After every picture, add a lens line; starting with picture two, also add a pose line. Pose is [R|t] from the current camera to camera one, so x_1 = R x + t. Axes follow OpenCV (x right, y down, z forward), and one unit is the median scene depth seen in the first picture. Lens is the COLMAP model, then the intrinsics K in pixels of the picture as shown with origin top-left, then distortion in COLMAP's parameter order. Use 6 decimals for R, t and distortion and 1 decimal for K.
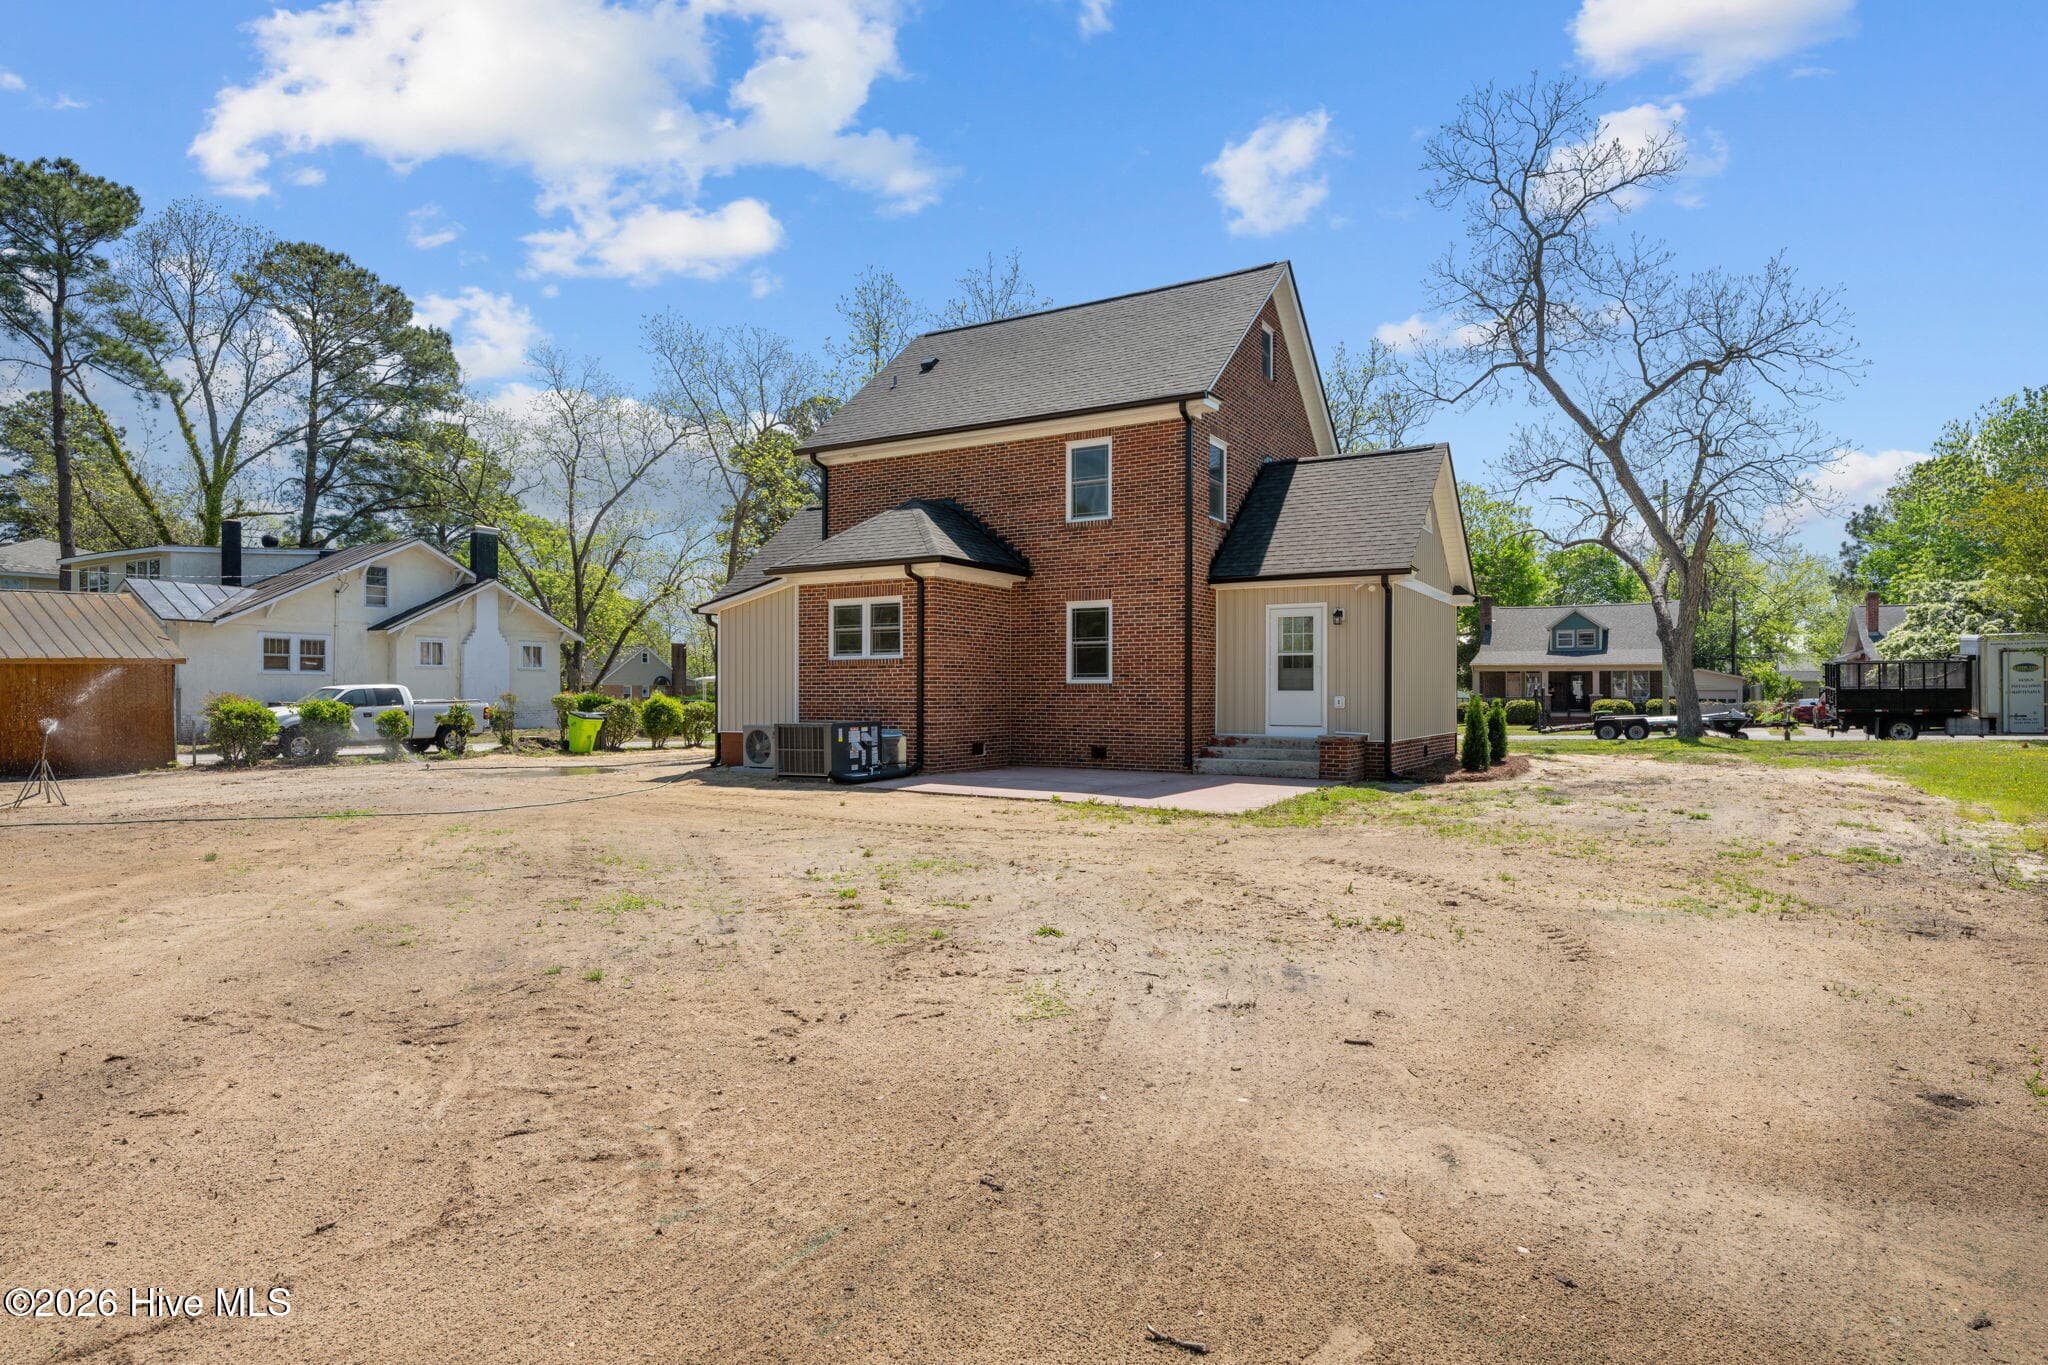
lens RADIAL K [[1093.5, 0, 1014.3], [0, 1093.5, 736.4], [0, 0, 1]] dist [-0.013380, 0.001623]
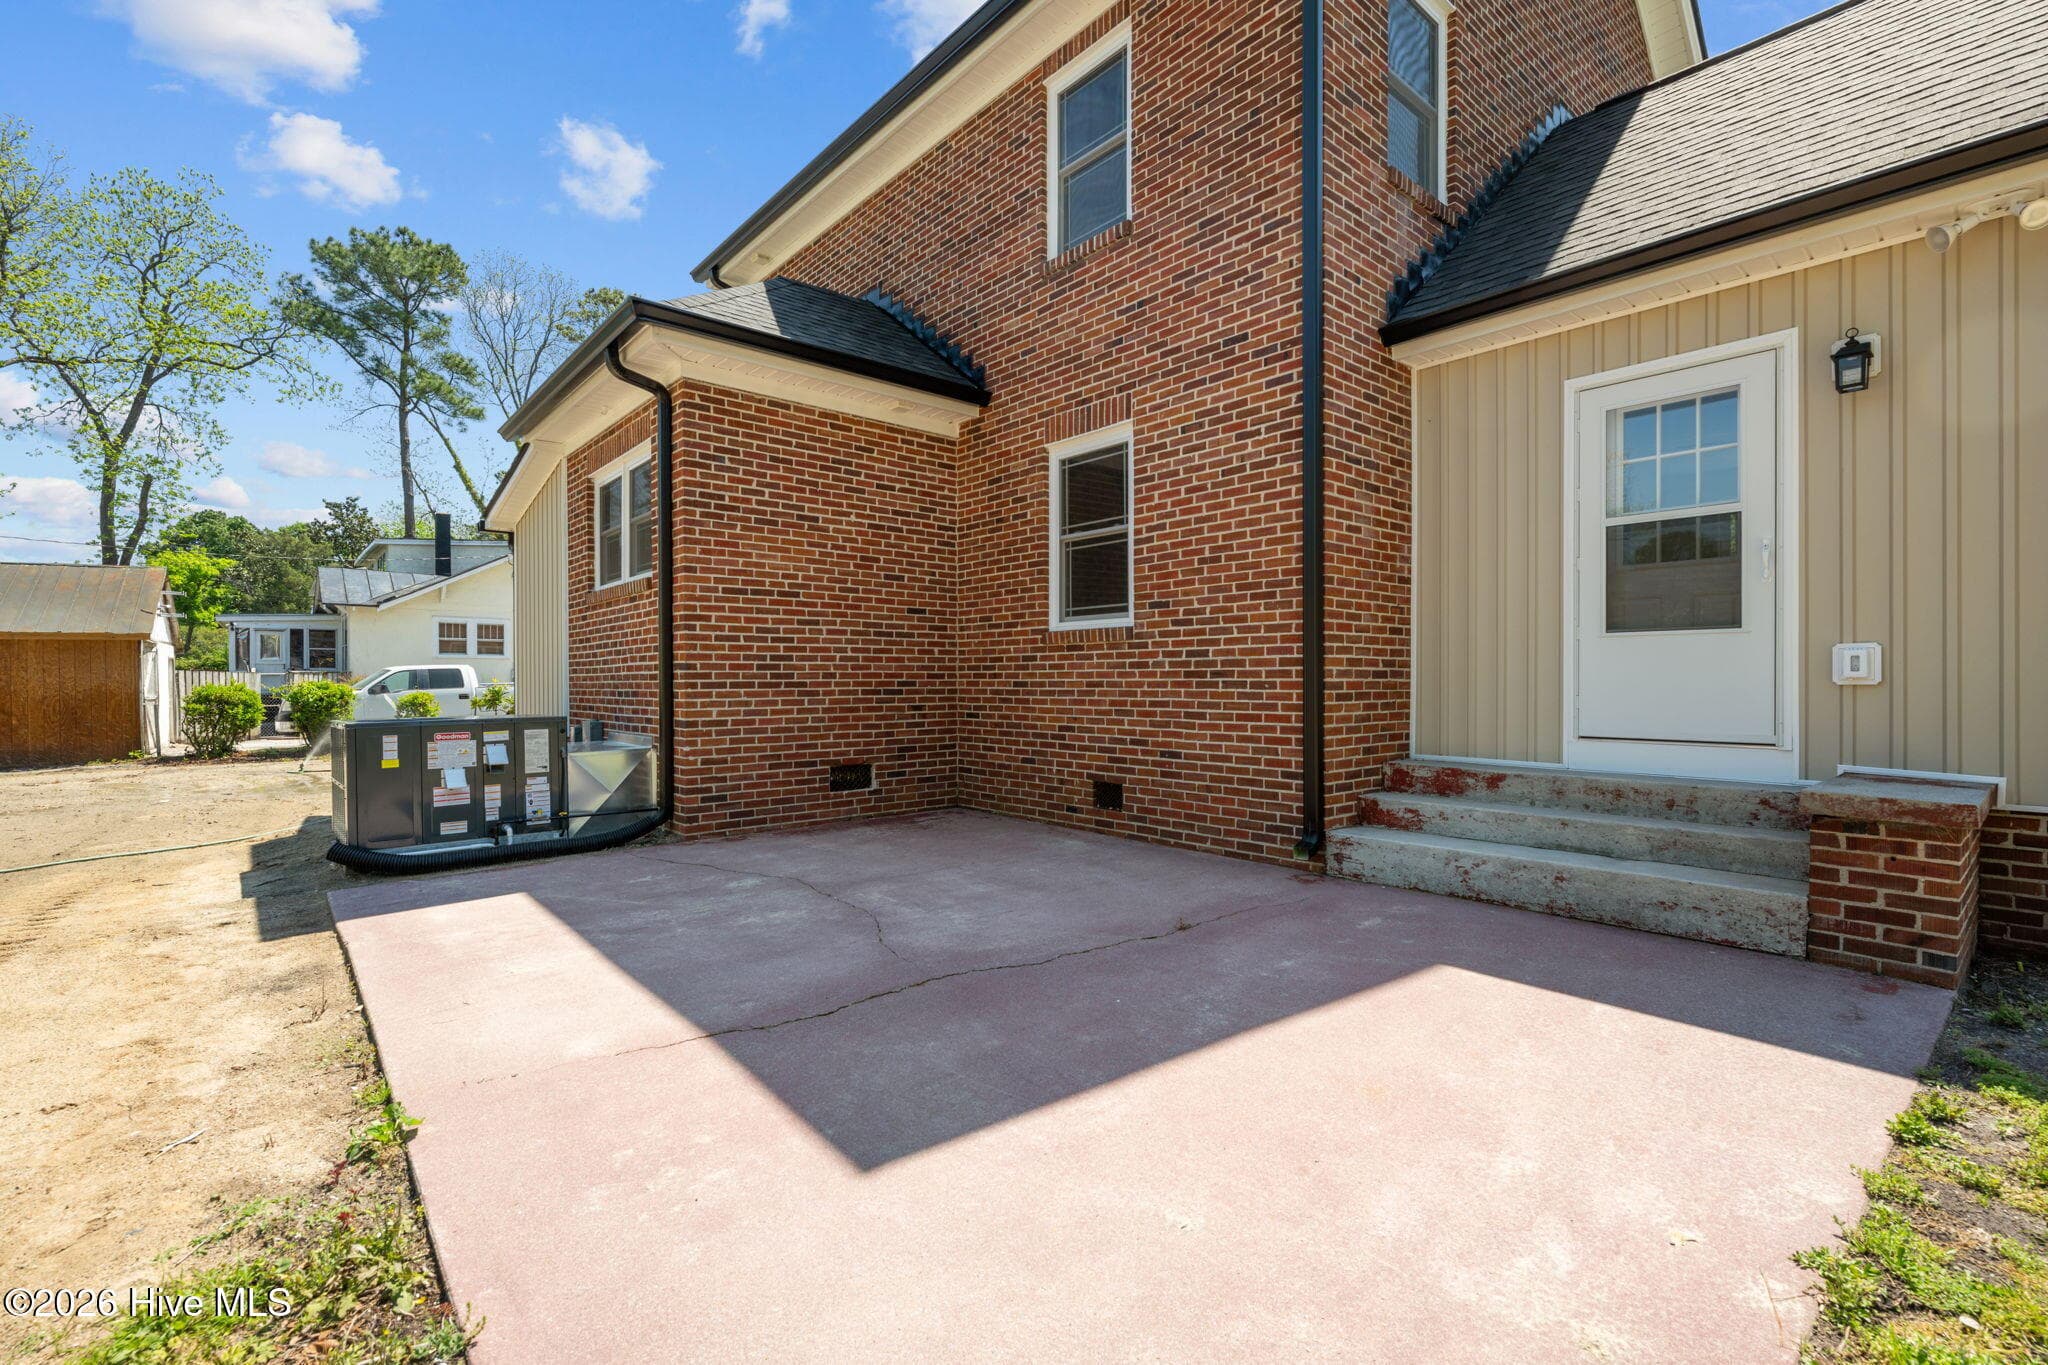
lens RADIAL K [[892.5, 0, 1027.0], [0, 892.5, 702.2], [0, 0, 1]] dist [-0.005433, -0.000101]
pose [[0.953752, 0.002810, -0.300582, 0.150656], [-0.007450, 0.999870, -0.014293, -0.015098], [0.300502, 0.015871, 0.953649, 0.670271]]
